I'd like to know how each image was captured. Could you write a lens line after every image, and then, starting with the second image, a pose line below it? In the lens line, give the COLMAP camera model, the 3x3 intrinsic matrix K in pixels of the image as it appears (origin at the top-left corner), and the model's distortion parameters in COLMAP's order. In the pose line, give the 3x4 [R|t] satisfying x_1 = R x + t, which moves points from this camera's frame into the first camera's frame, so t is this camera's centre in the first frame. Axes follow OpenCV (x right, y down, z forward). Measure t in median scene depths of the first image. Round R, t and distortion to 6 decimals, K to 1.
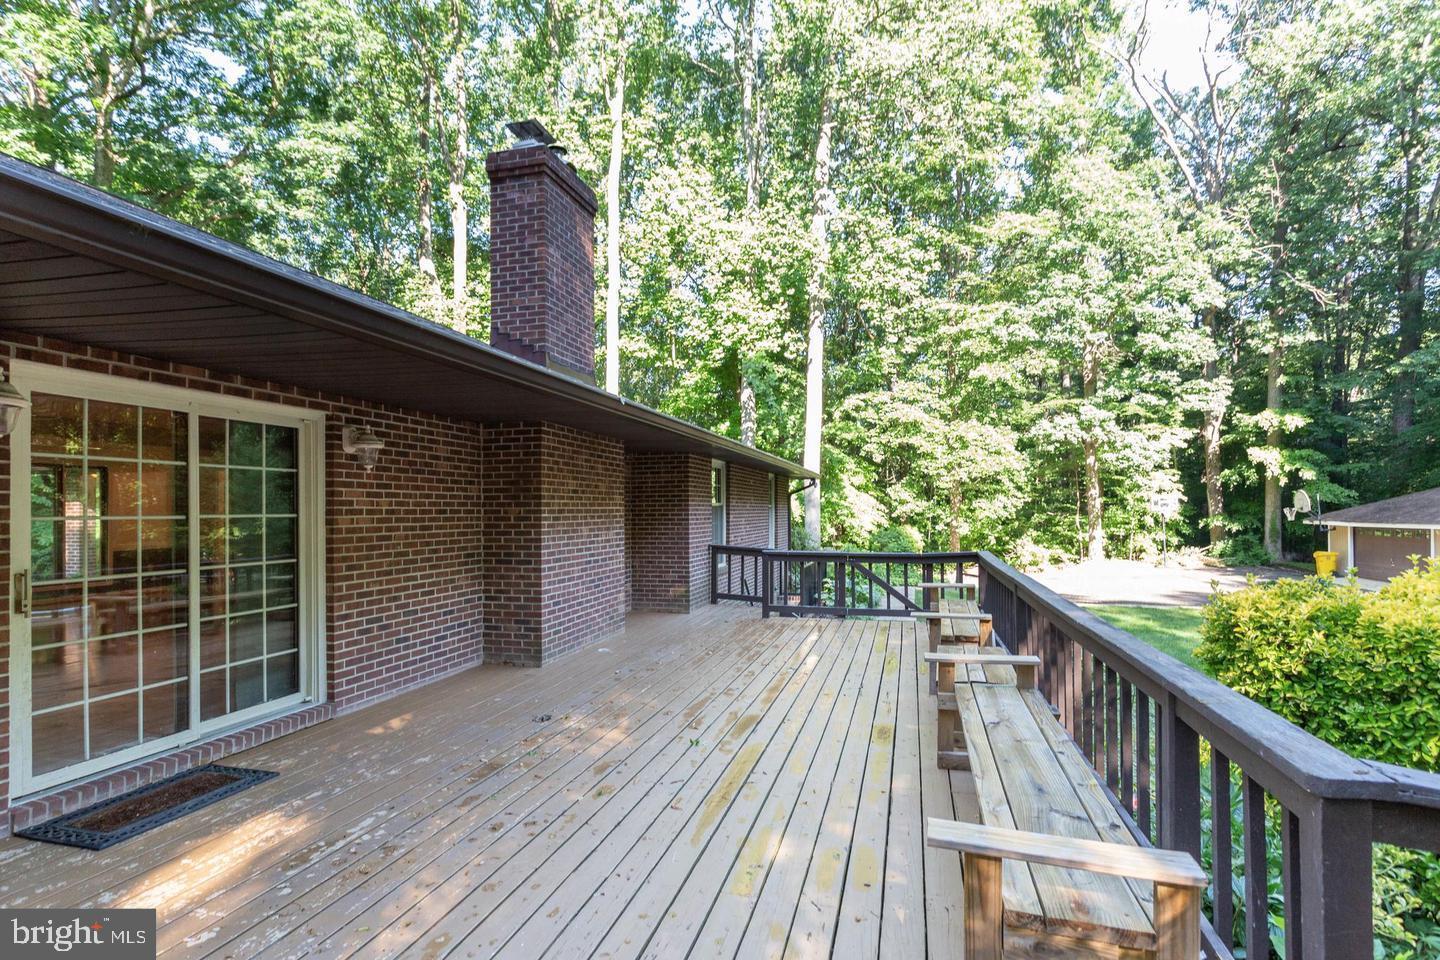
lens RADIAL K [[709.4, 0, 720.2], [0, 709.4, 504.8], [0, 0, 1]] dist [0.001351, 0.000551]
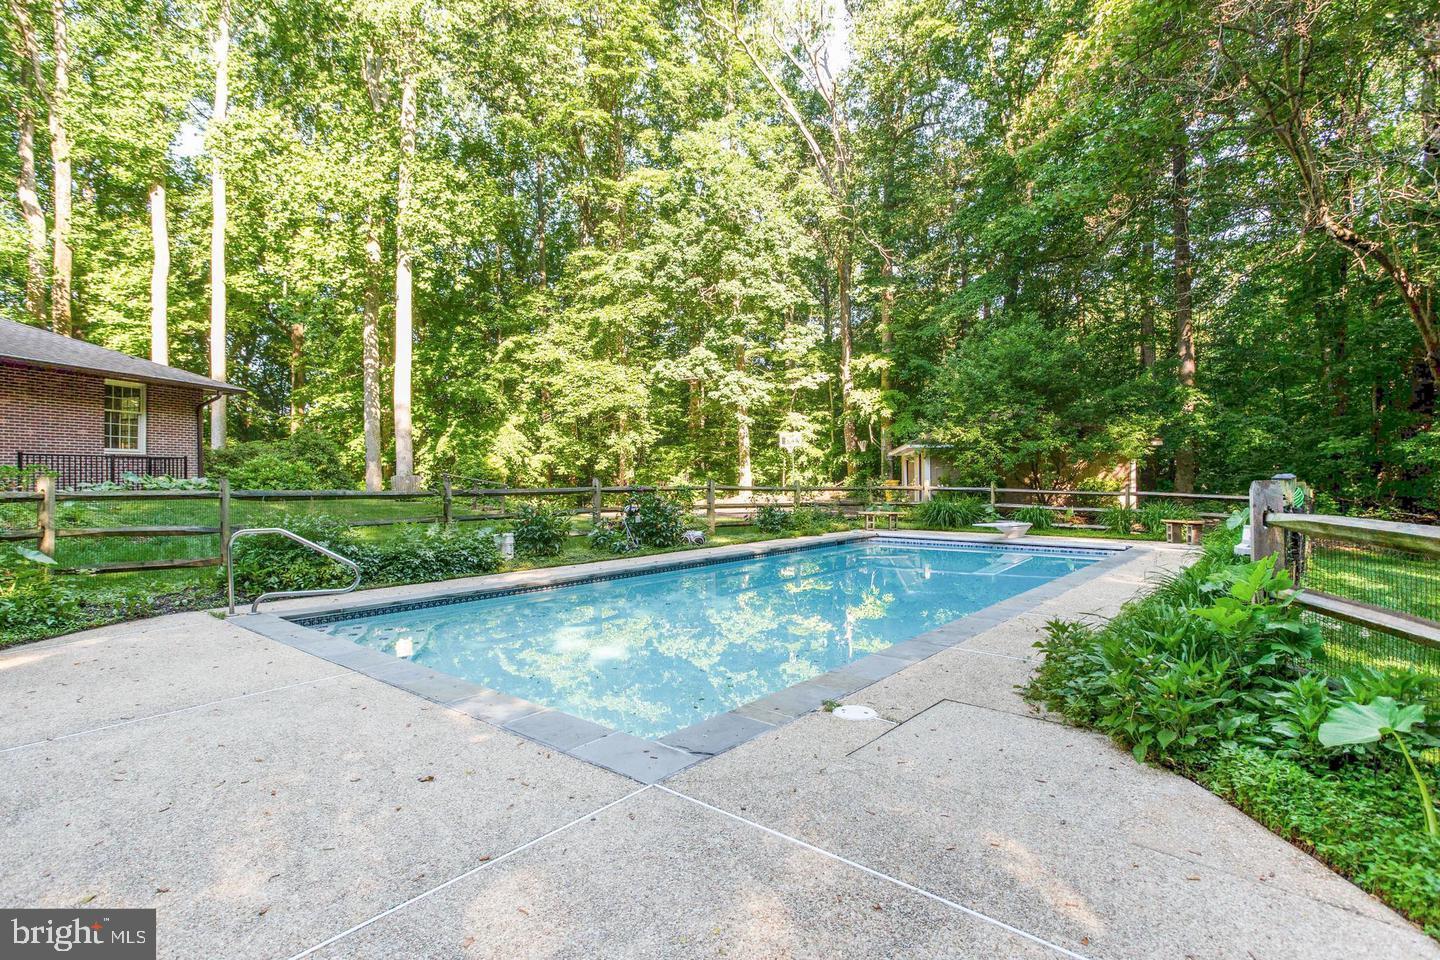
lens RADIAL K [[726.4, 0, 719.4], [0, 726.4, 449.7], [0, 0, 1]] dist [-0.002088, 0.000511]
pose [[0.995285, 0.000963, 0.096990, 0.435845], [0.001403, 0.999703, -0.024328, 0.040058], [-0.096985, 0.024349, 0.994988, -0.085635]]
